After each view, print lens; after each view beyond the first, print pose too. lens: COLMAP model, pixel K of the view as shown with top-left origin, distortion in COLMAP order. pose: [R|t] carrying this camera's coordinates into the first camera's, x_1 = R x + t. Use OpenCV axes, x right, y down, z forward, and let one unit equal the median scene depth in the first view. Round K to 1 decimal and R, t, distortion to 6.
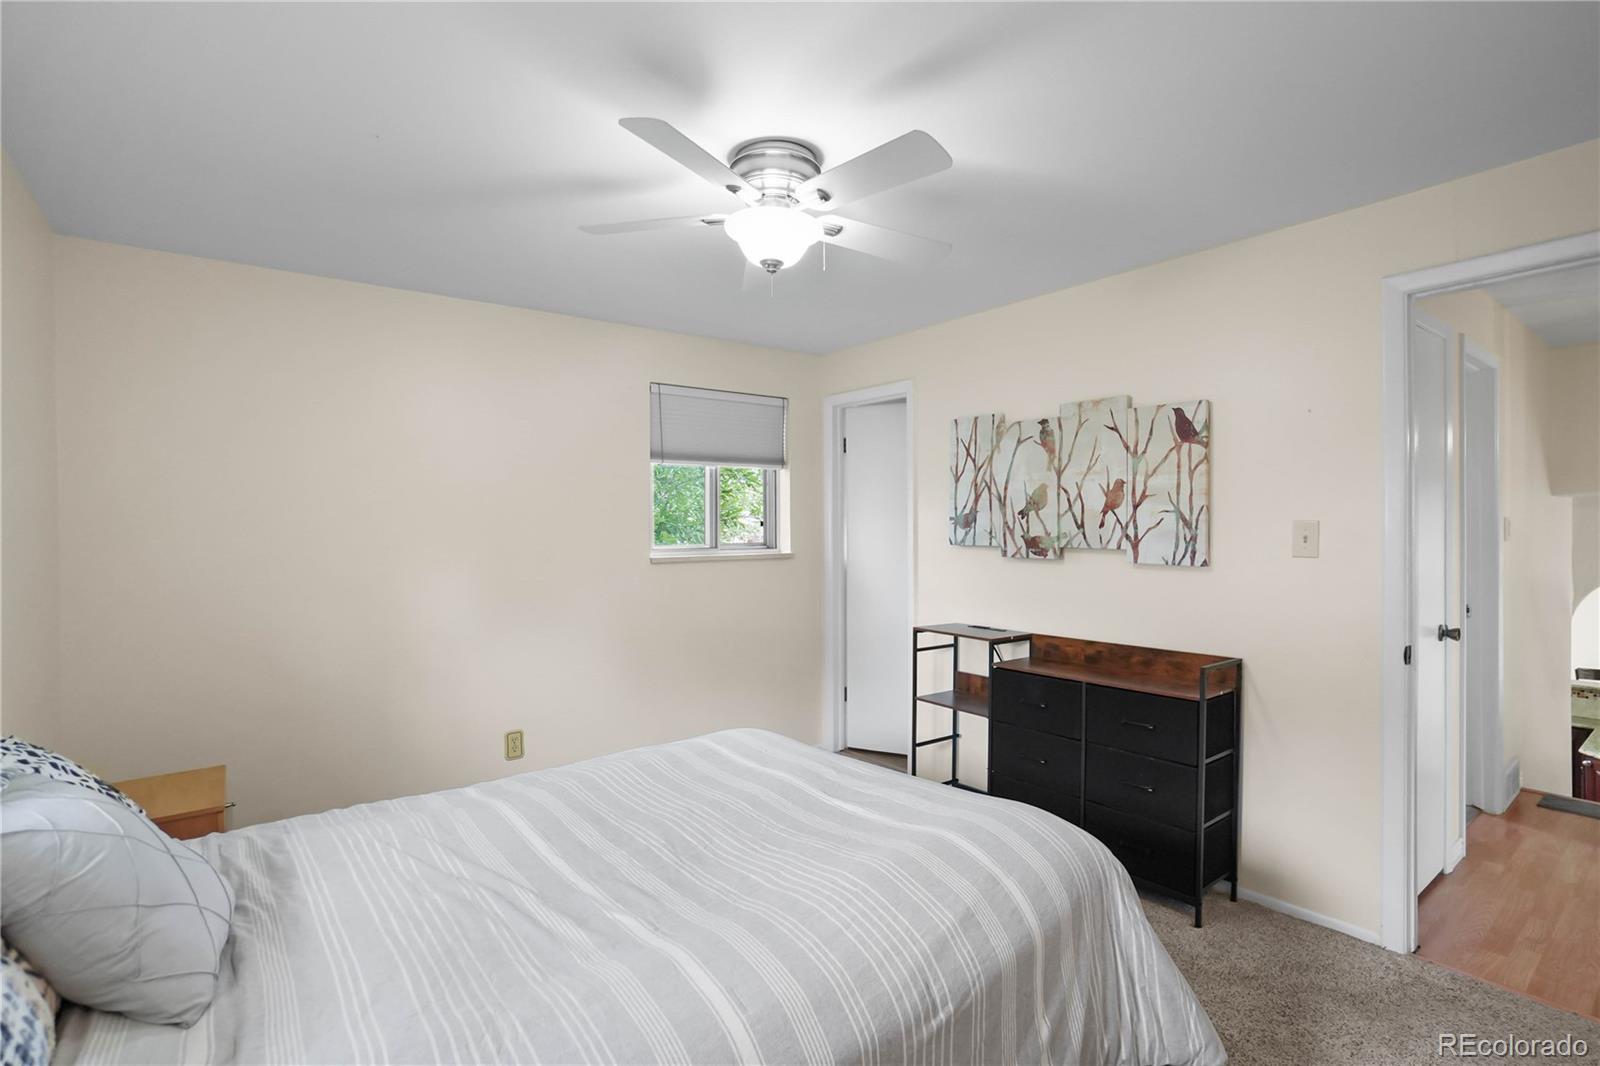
lens RADIAL K [[735.8, 0, 802.5], [0, 735.8, 528.1], [0, 0, 1]] dist [-0.003307, -0.000068]
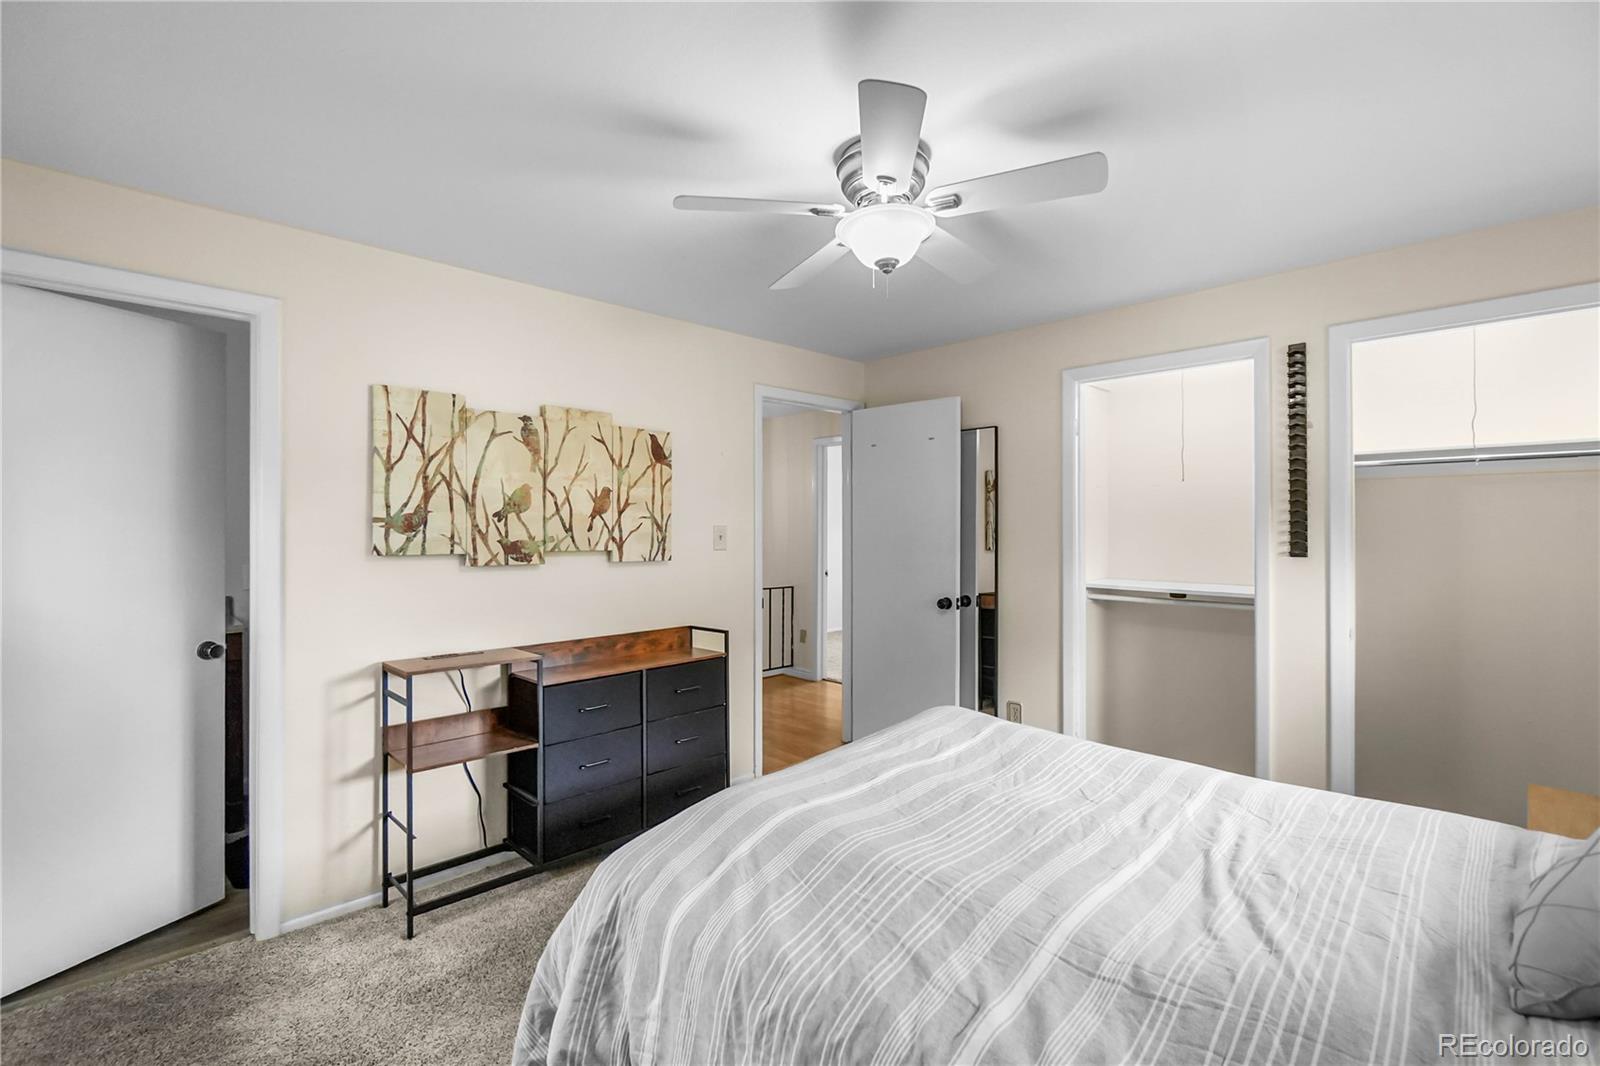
lens RADIAL K [[697.3, 0, 801.9], [0, 697.3, 527.3], [0, 0, 1]] dist [-0.003579, 0.000471]
pose [[-0.080955, 0.005837, 0.996701, -0.604162], [0.007751, 0.999956, -0.005227, 0.001516], [-0.996688, 0.007302, -0.080997, 0.744087]]
